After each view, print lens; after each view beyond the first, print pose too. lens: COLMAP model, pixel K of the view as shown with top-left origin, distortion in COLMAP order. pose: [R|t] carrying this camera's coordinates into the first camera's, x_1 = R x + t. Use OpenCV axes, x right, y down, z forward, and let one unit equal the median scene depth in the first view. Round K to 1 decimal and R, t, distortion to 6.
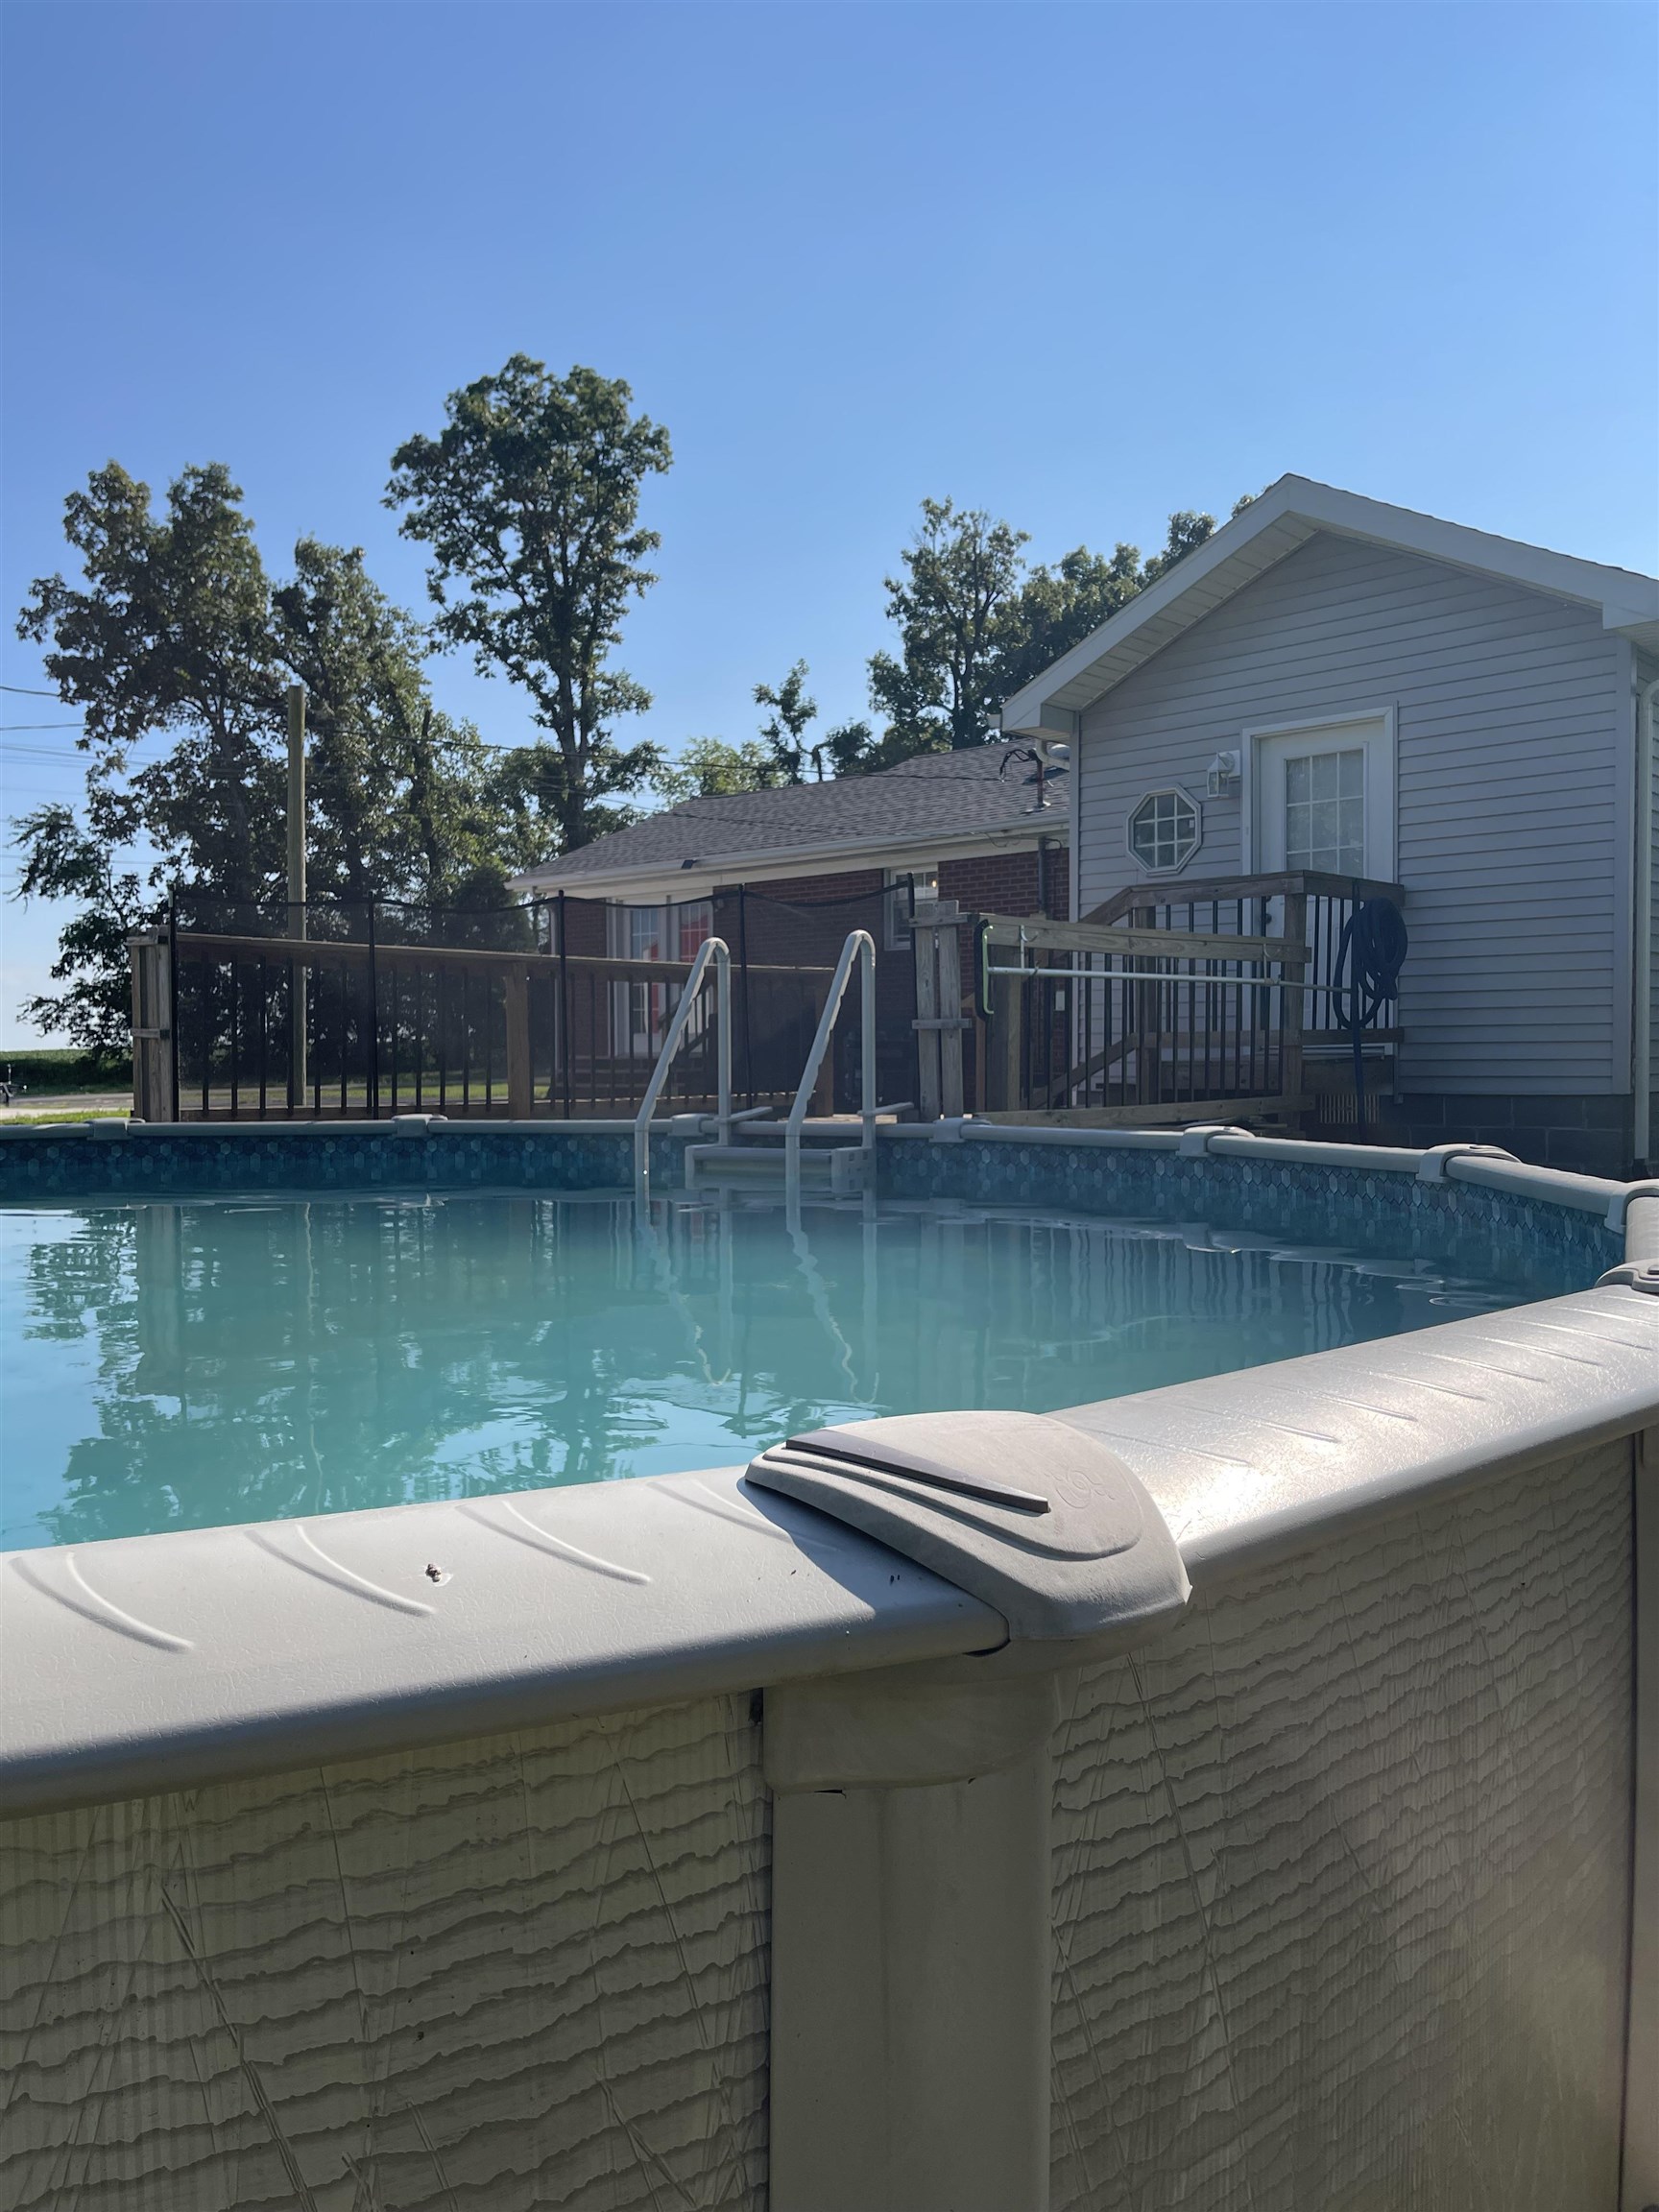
lens RADIAL K [[1686.3, 0, 829.9], [0, 1686.3, 1110.2], [0, 0, 1]] dist [0.046444, -0.078260]
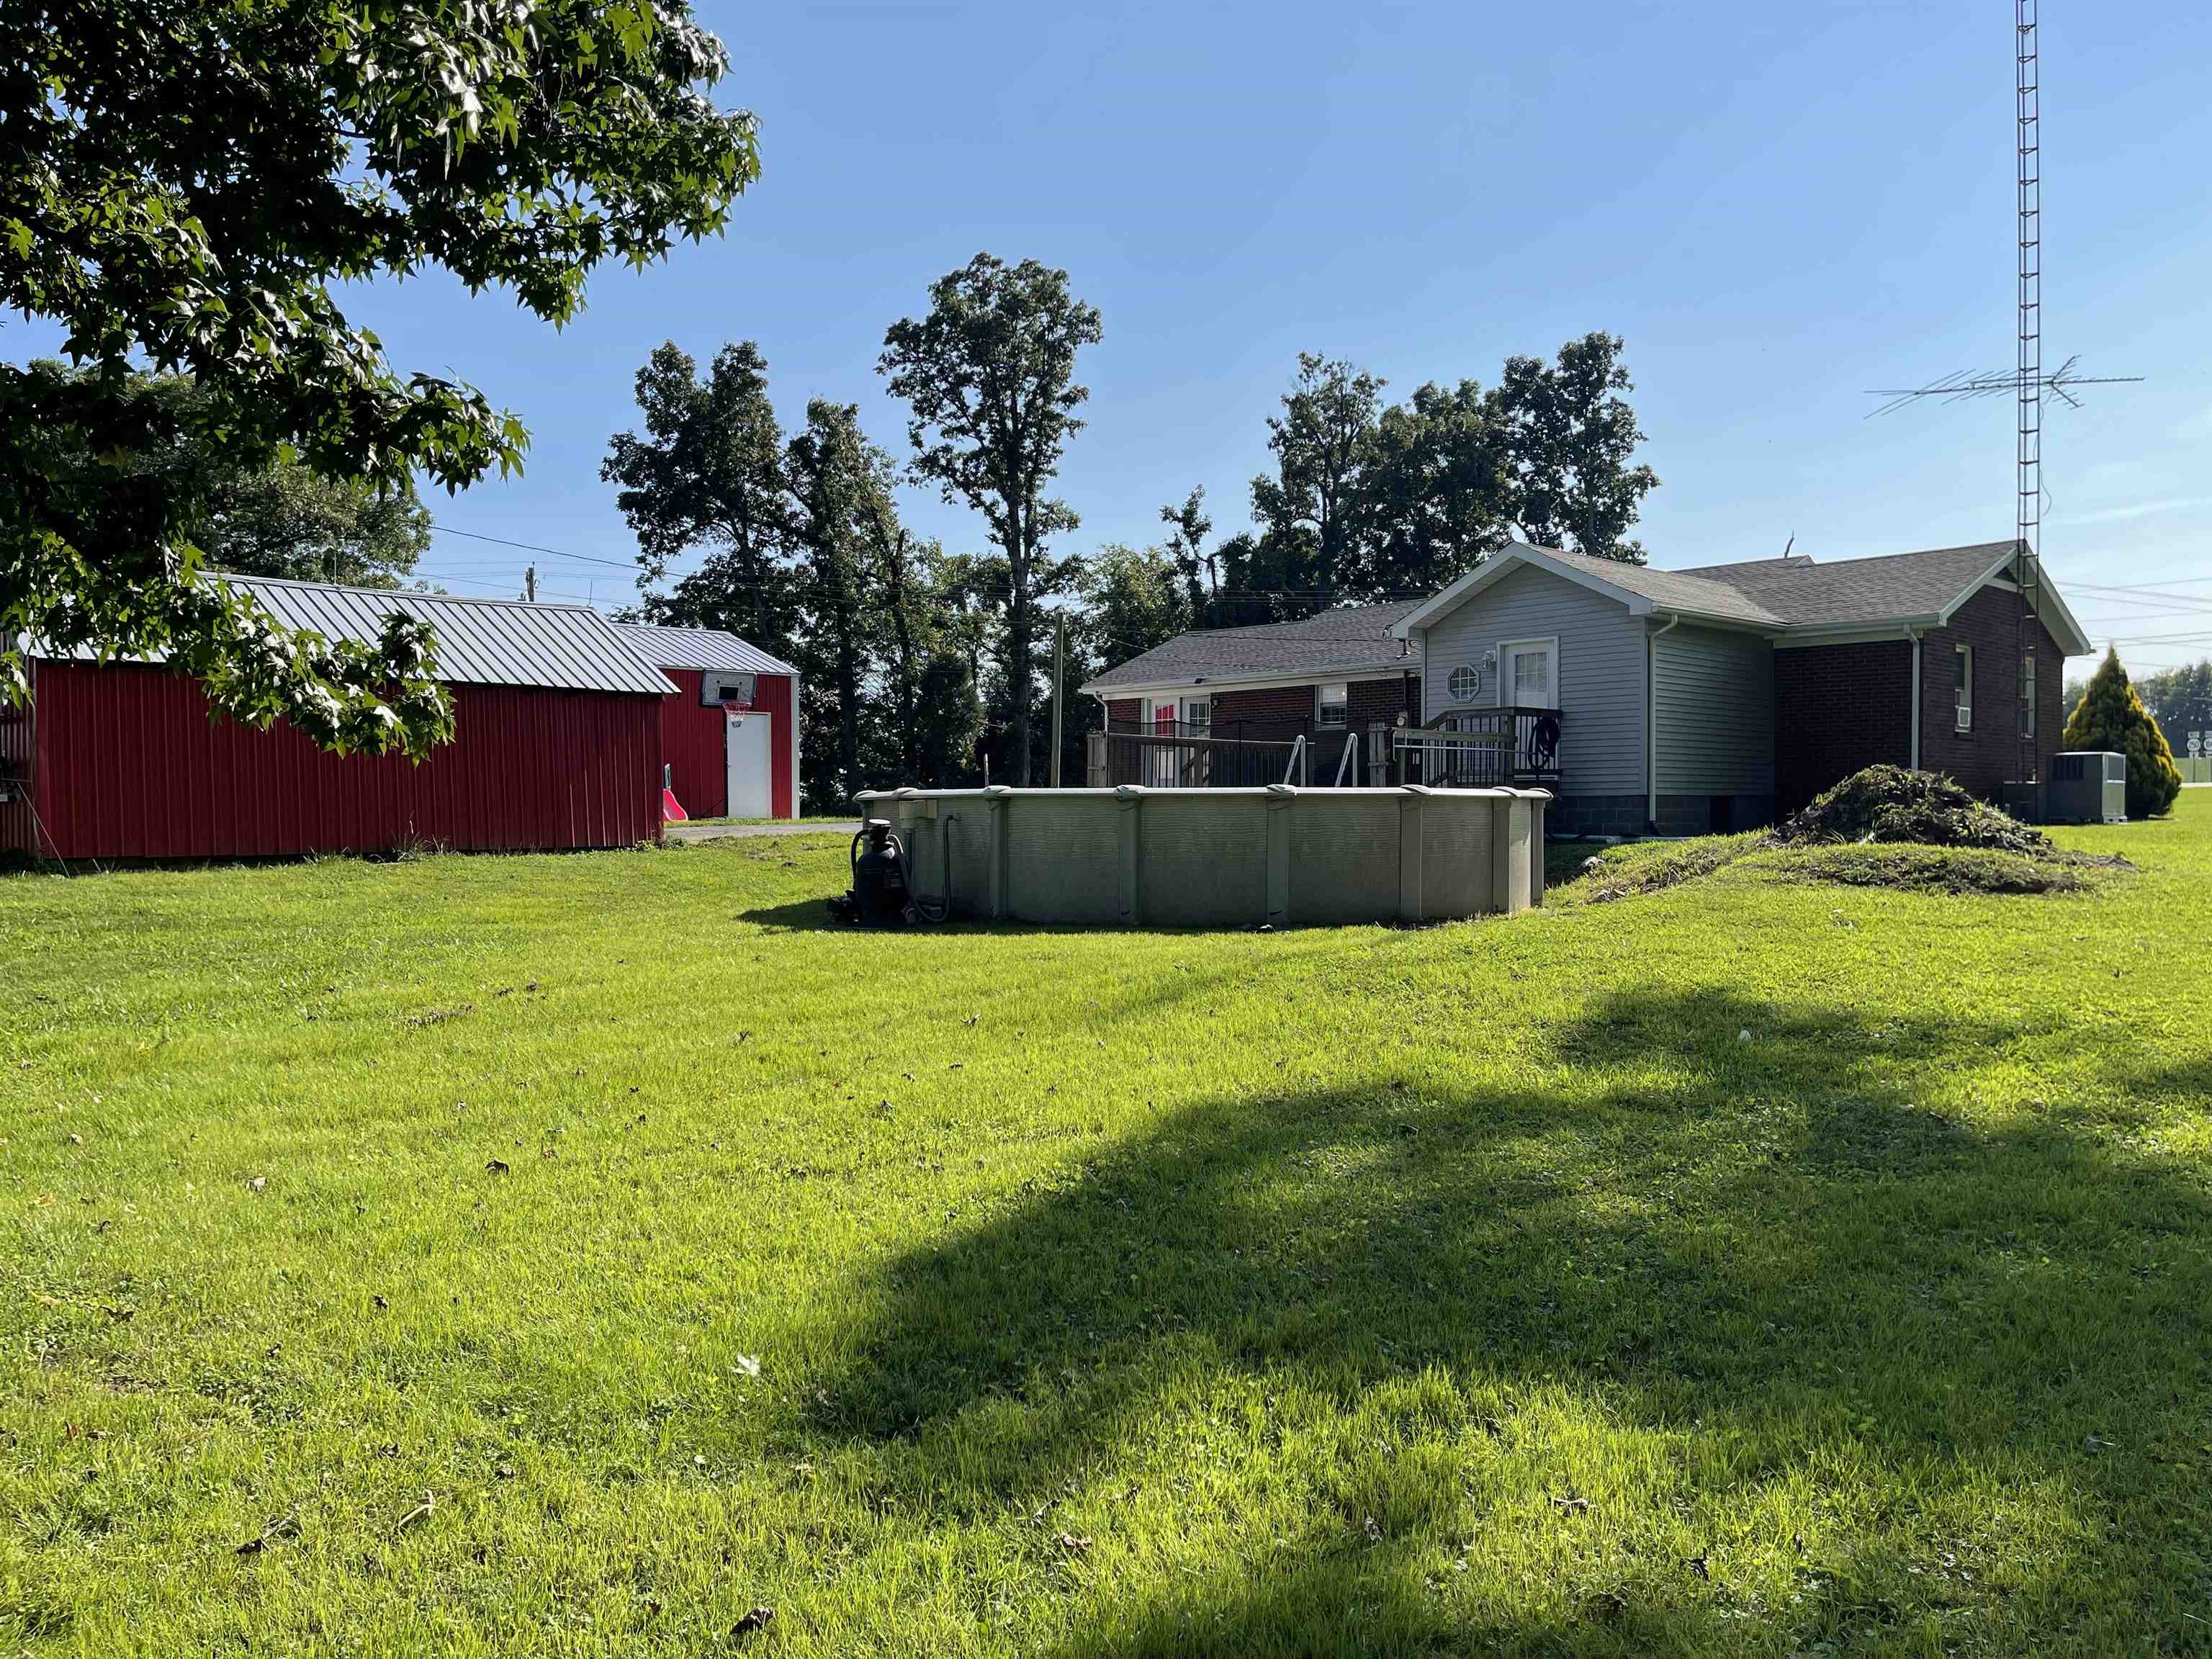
lens RADIAL K [[1686.3, 0, 1101.3], [0, 1686.3, 820.9], [0, 0, 1]] dist [0.046444, -0.078260]
pose [[0.998972, 0.006260, -0.044892, -0.034177], [-0.007693, 0.999464, -0.031826, 0.017568], [0.044669, 0.032138, 0.998485, -0.236774]]
